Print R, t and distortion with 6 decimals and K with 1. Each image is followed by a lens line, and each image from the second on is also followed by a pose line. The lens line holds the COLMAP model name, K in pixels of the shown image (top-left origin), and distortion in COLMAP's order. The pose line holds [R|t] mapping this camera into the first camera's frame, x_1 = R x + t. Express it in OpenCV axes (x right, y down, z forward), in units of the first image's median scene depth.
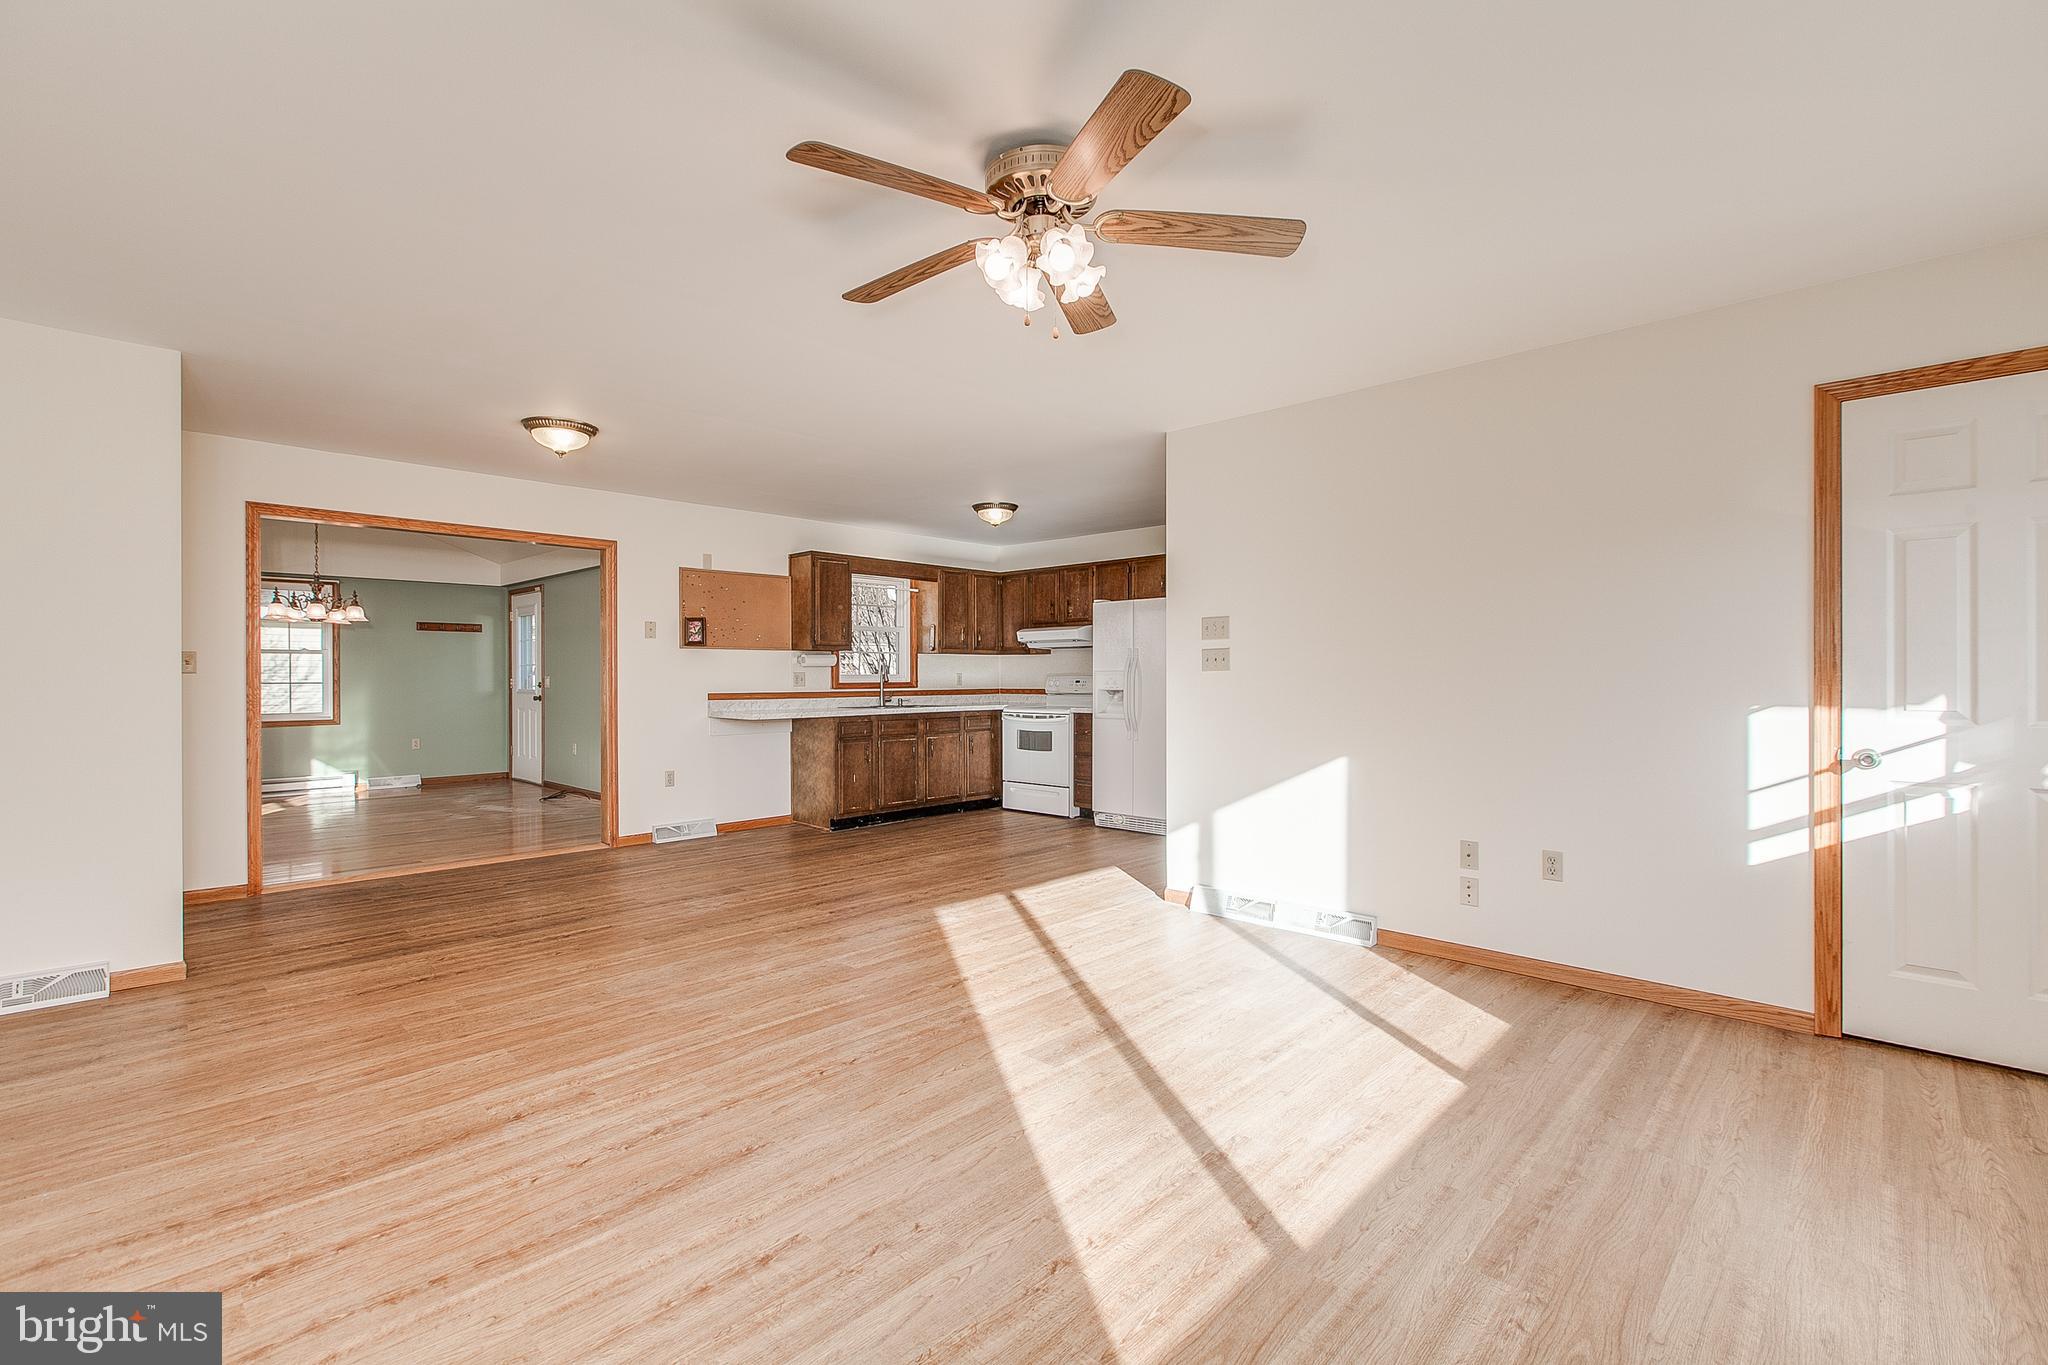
lens RADIAL K [[916.6, 0, 1017.0], [0, 916.6, 675.7], [0, 0, 1]] dist [-0.001114, -0.000521]
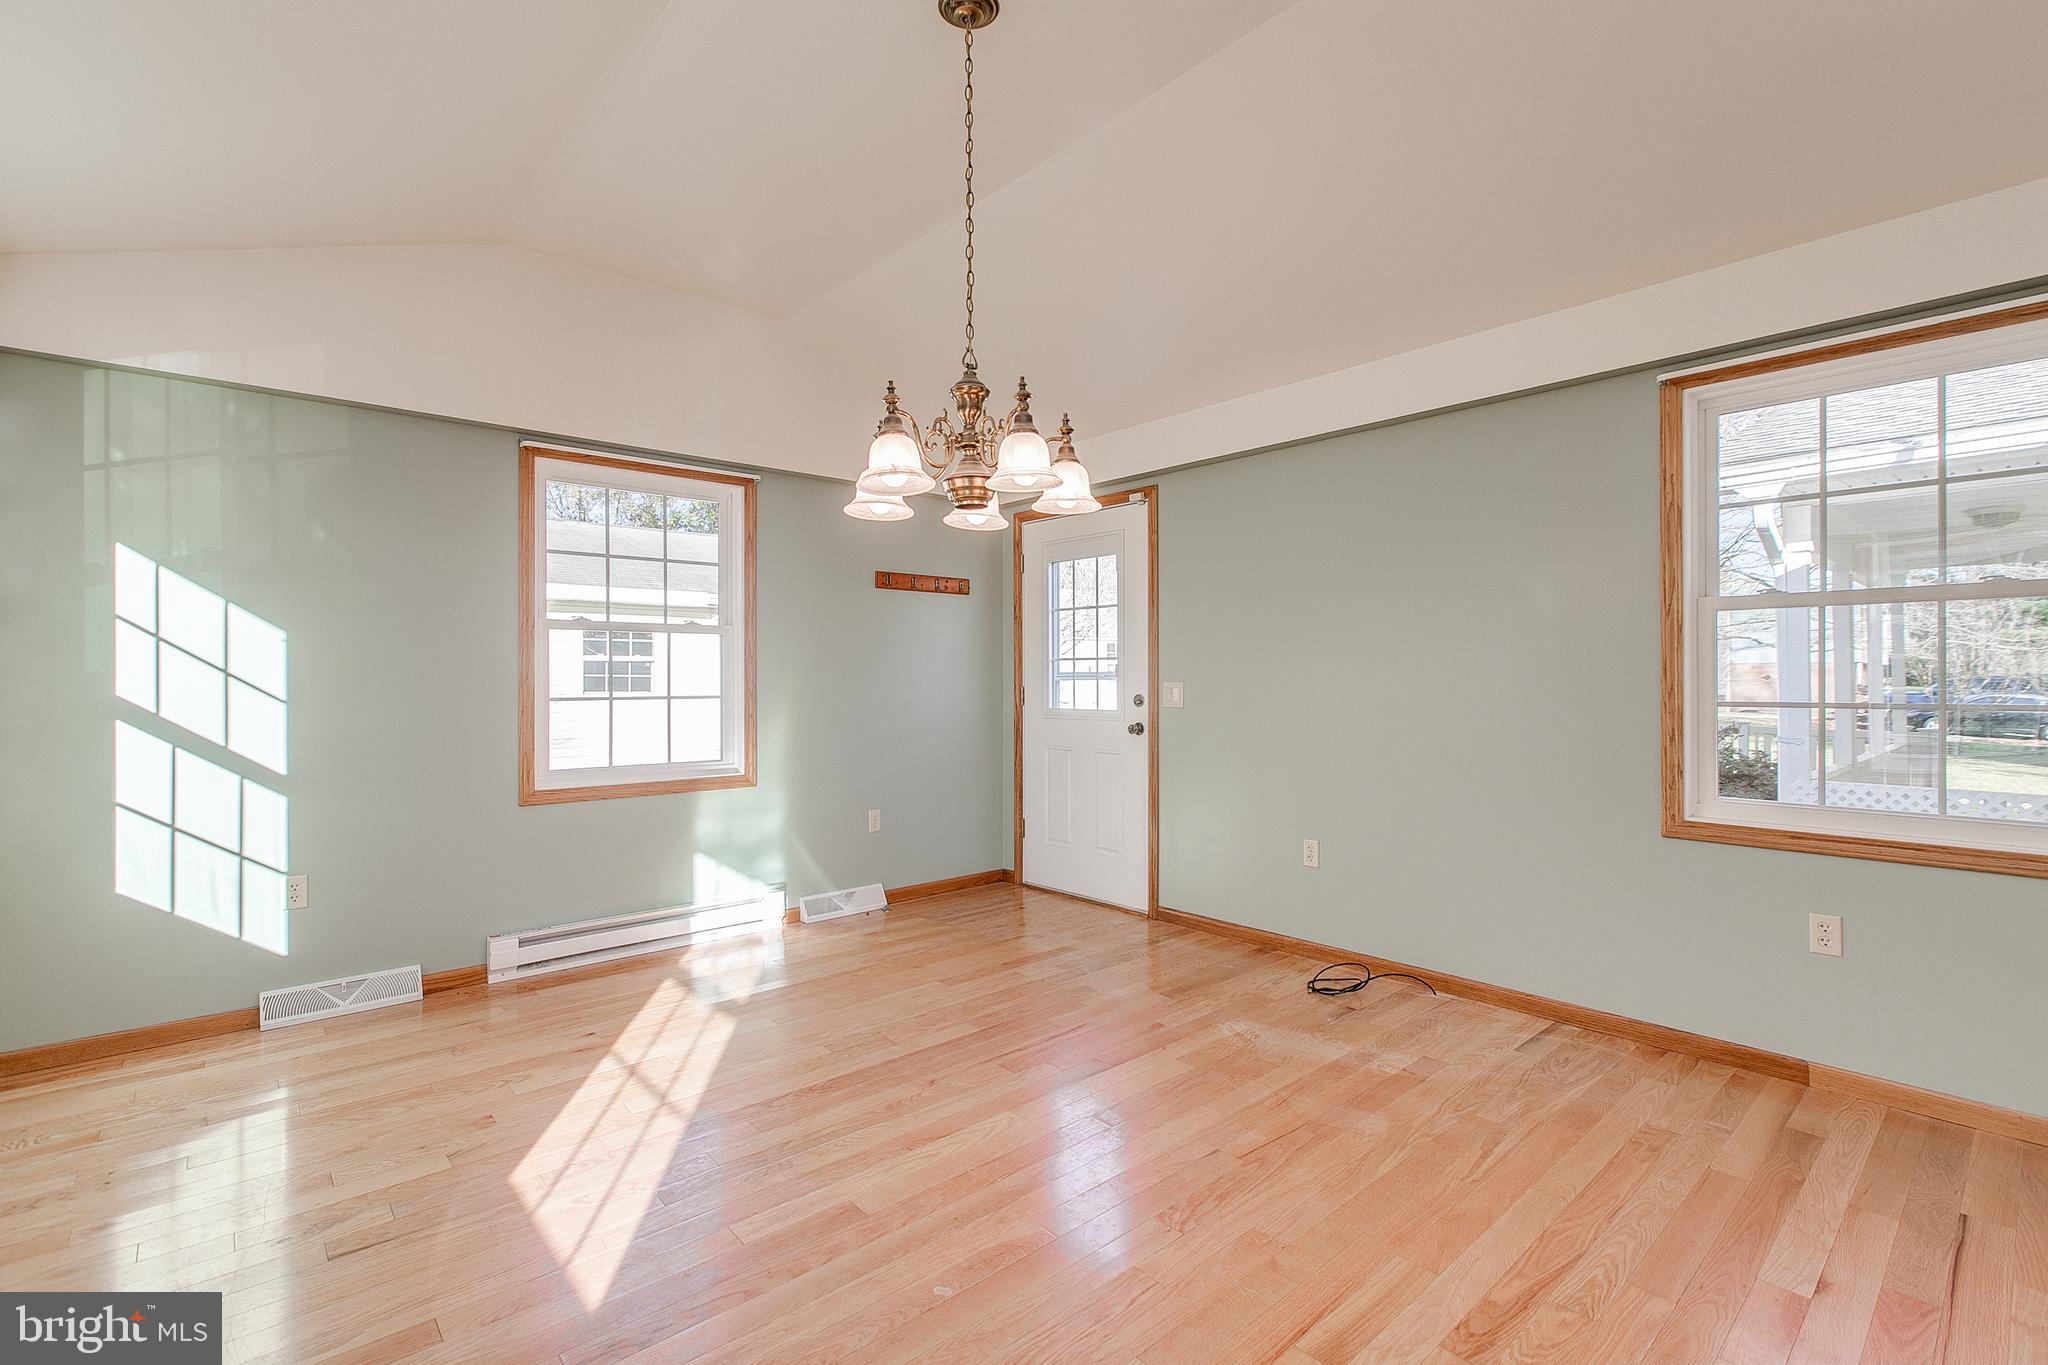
lens RADIAL K [[916.6, 0, 1035.6], [0, 916.6, 669.5], [0, 0, 1]] dist [-0.001114, -0.000521]
pose [[0.997962, -0.001960, -0.063773, -1.468101], [0.001223, 0.999932, -0.011587, 0.000178], [0.063792, 0.011485, 0.997897, 1.411625]]
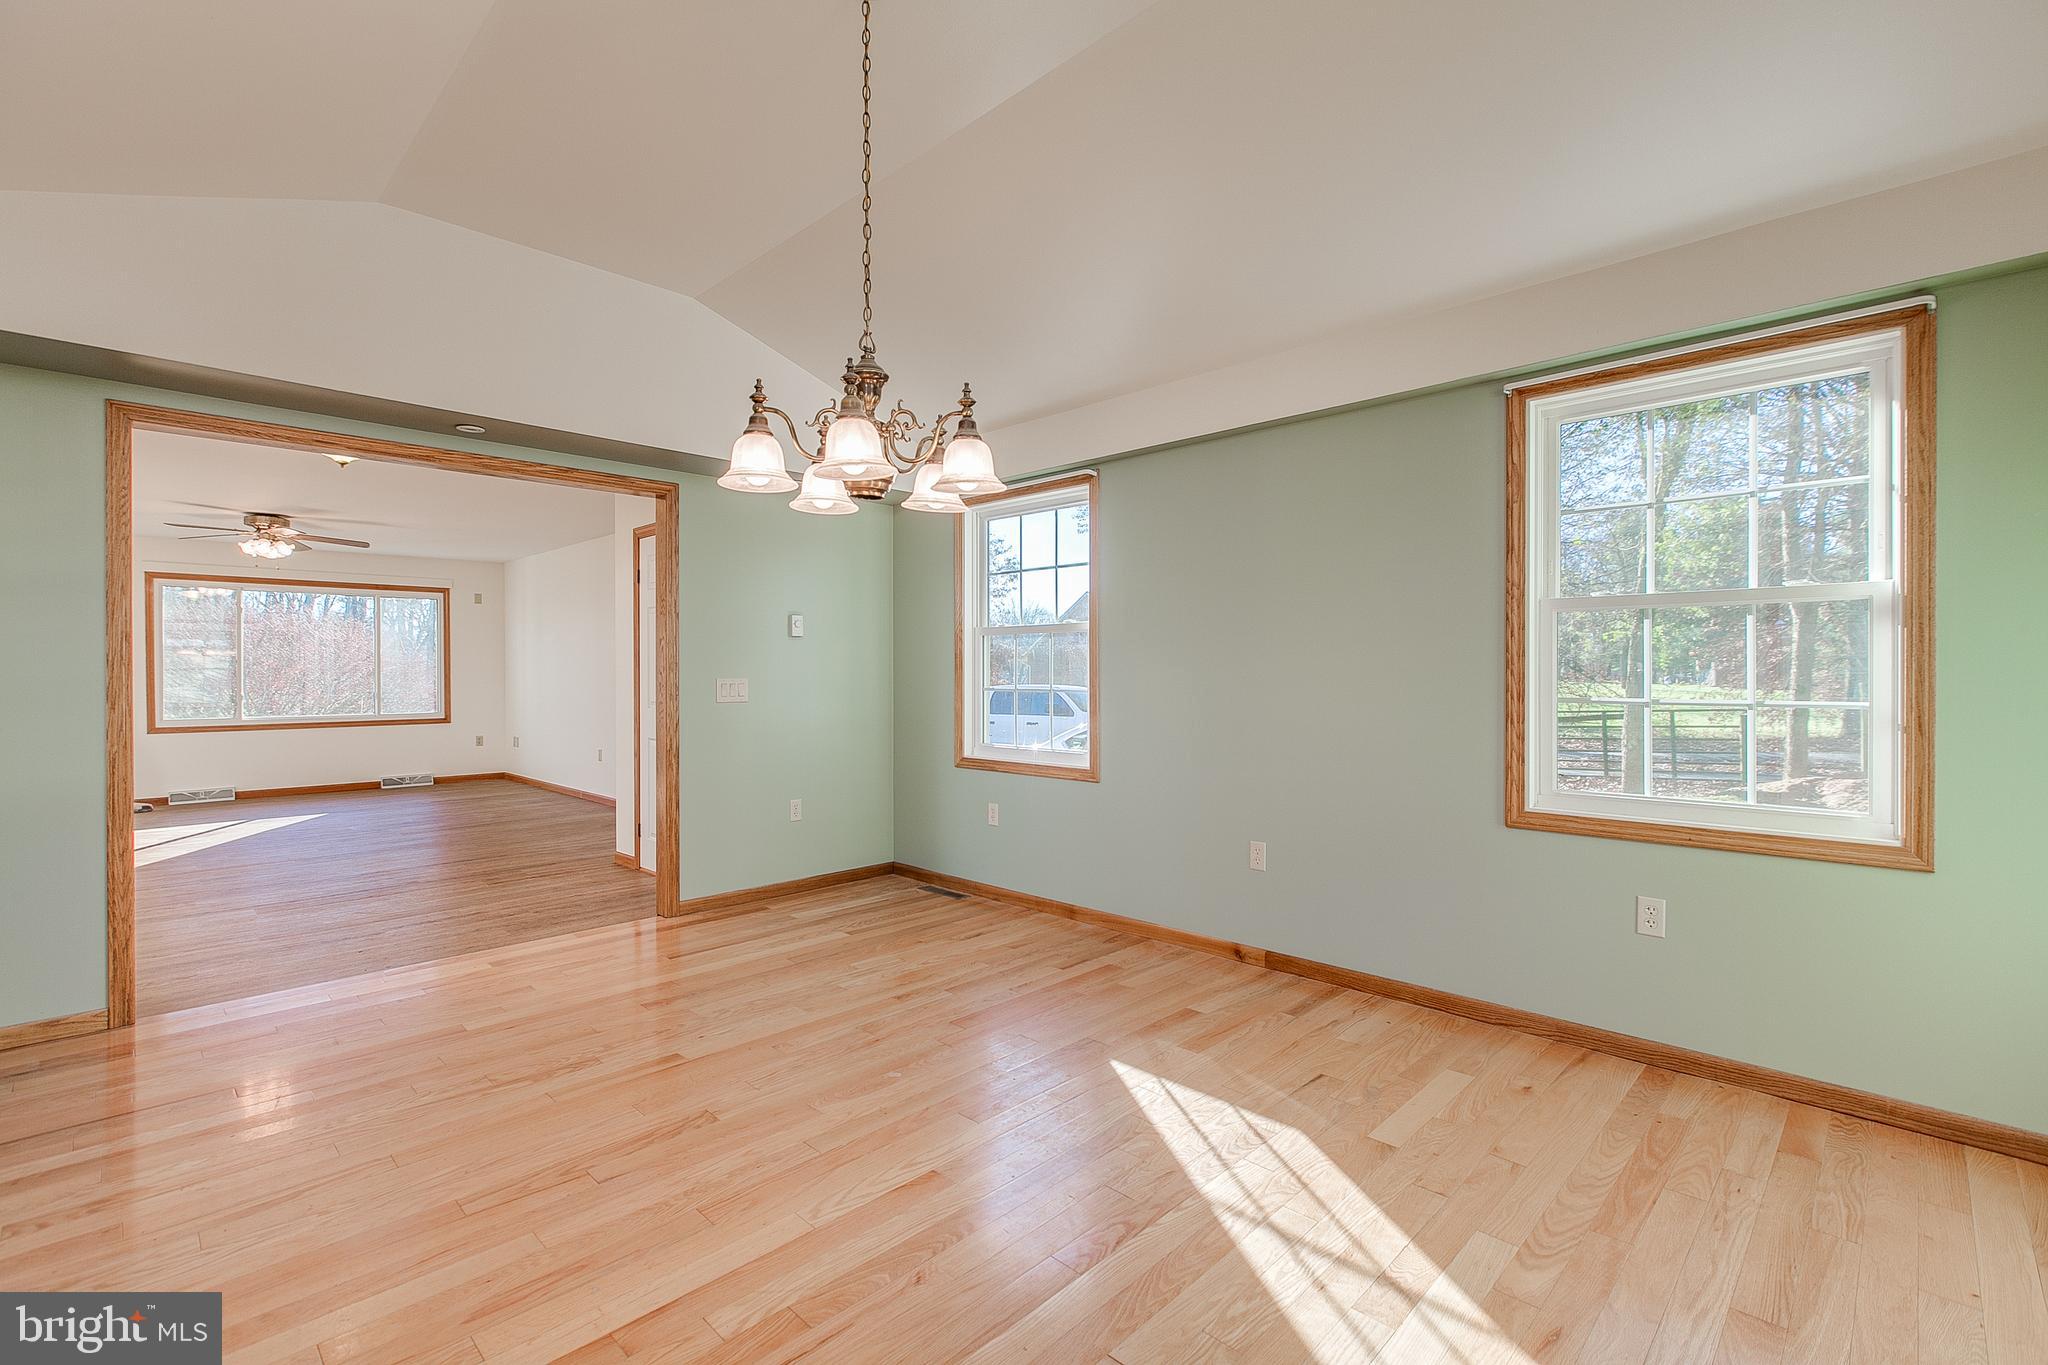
lens RADIAL K [[916.6, 0, 1035.4], [0, 916.6, 670.1], [0, 0, 1]] dist [-0.001114, -0.000521]
pose [[-0.999985, 0.004723, -0.002926, -1.664774], [0.004736, 0.999978, -0.004573, 0.000275], [0.002904, -0.004587, -0.999985, 2.657065]]
